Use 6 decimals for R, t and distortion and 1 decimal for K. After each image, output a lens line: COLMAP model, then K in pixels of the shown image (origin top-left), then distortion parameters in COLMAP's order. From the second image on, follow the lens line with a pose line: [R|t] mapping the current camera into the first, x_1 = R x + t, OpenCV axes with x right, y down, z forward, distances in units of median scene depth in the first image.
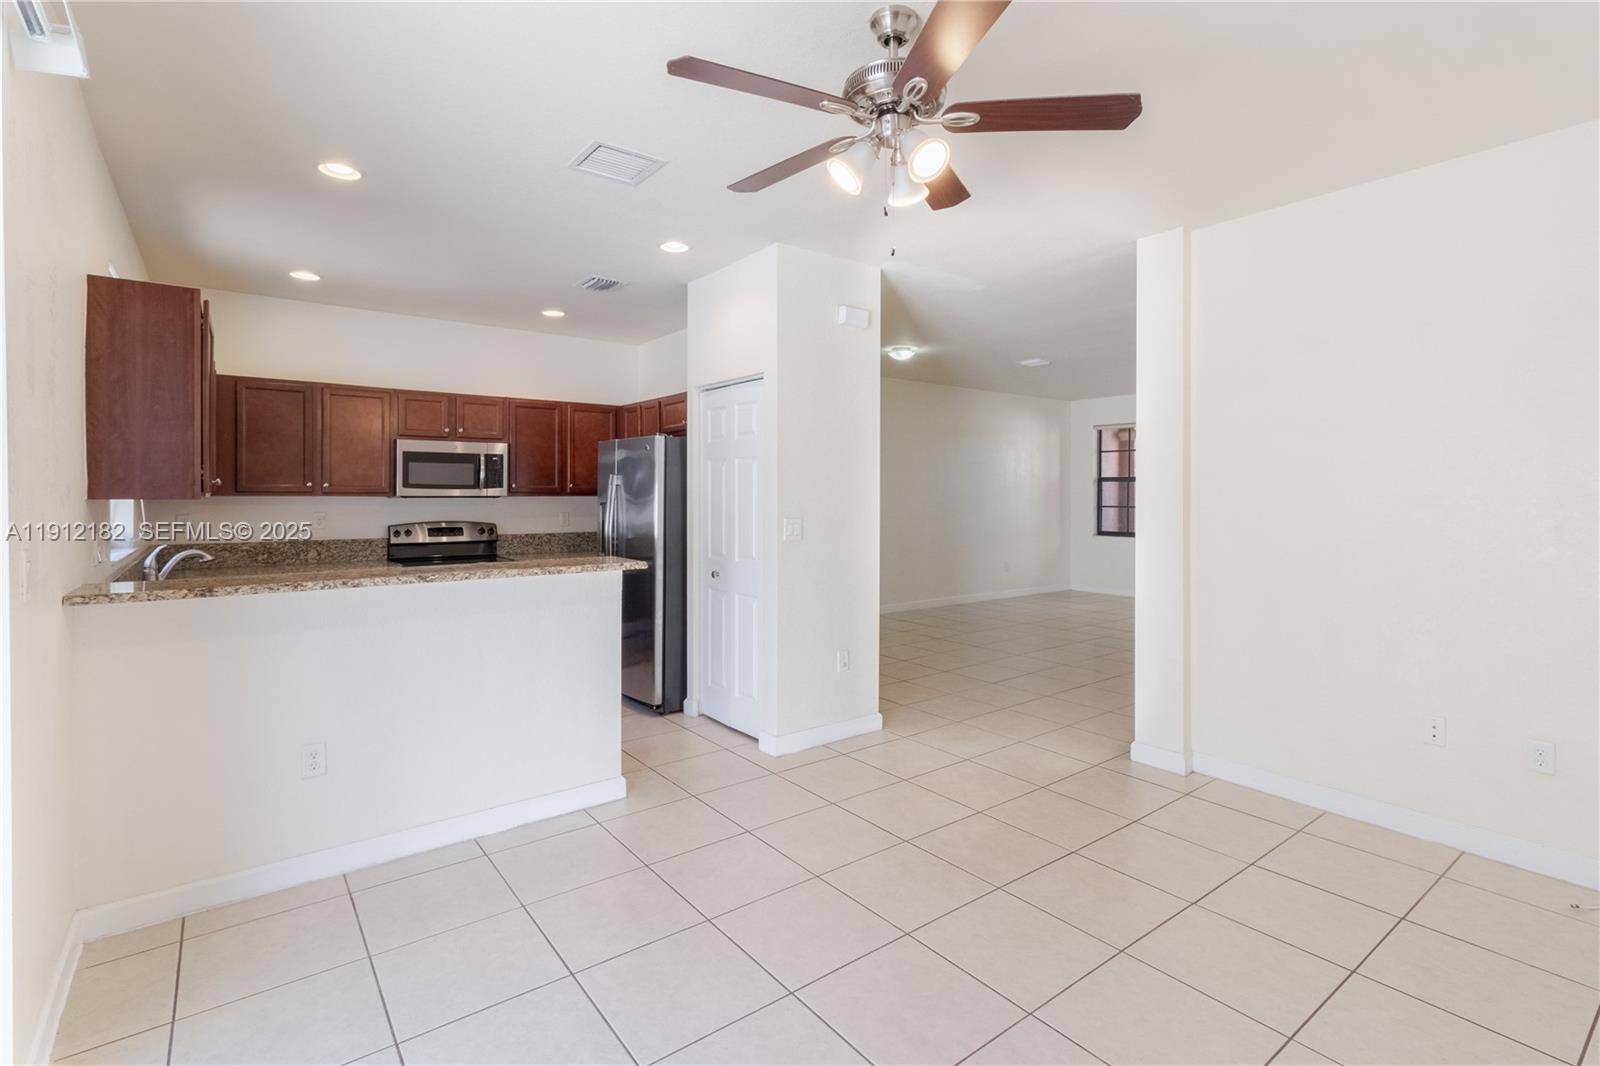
lens RADIAL K [[749.9, 0, 798.0], [0, 749.9, 495.0], [0, 0, 1]] dist [0.000101, 0.000166]
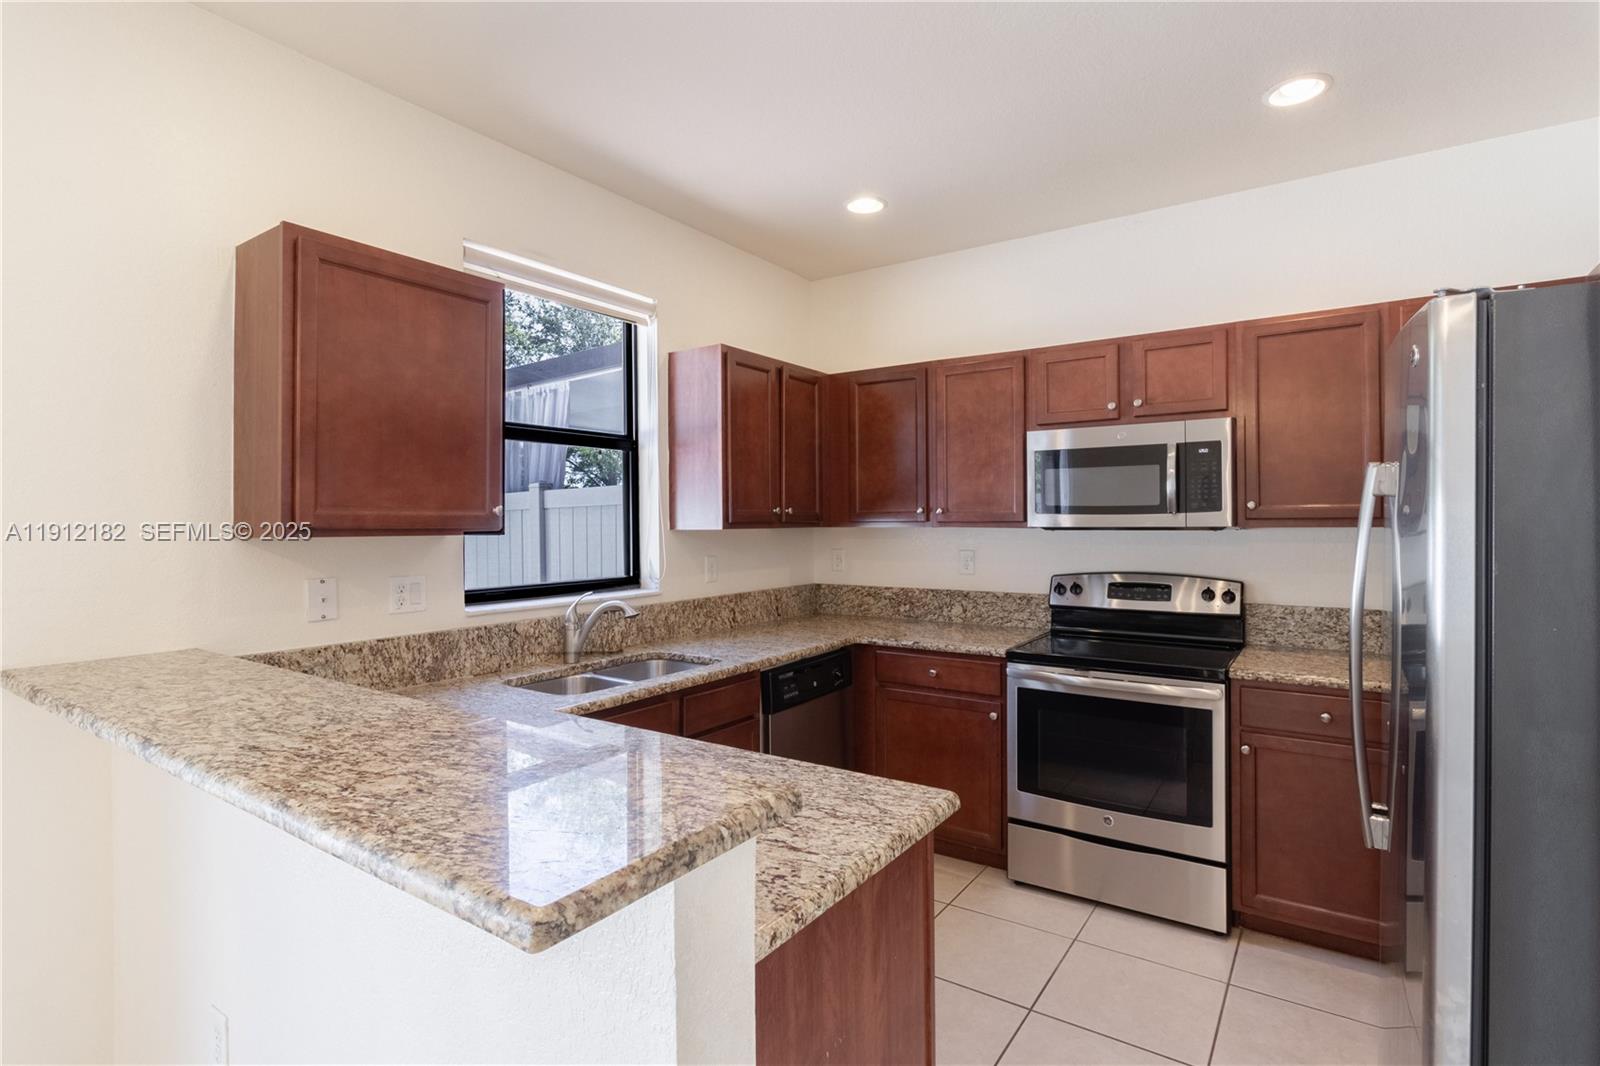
lens RADIAL K [[792.3, 0, 800.0], [0, 792.3, 533.0], [0, 0, 1]] dist [-0.002279, -0.000092]
pose [[0.312504, 0.009110, -0.949873, 0.008520], [0.003088, 0.999939, 0.010606, -0.001336], [0.949911, -0.006247, 0.312457, 0.595810]]
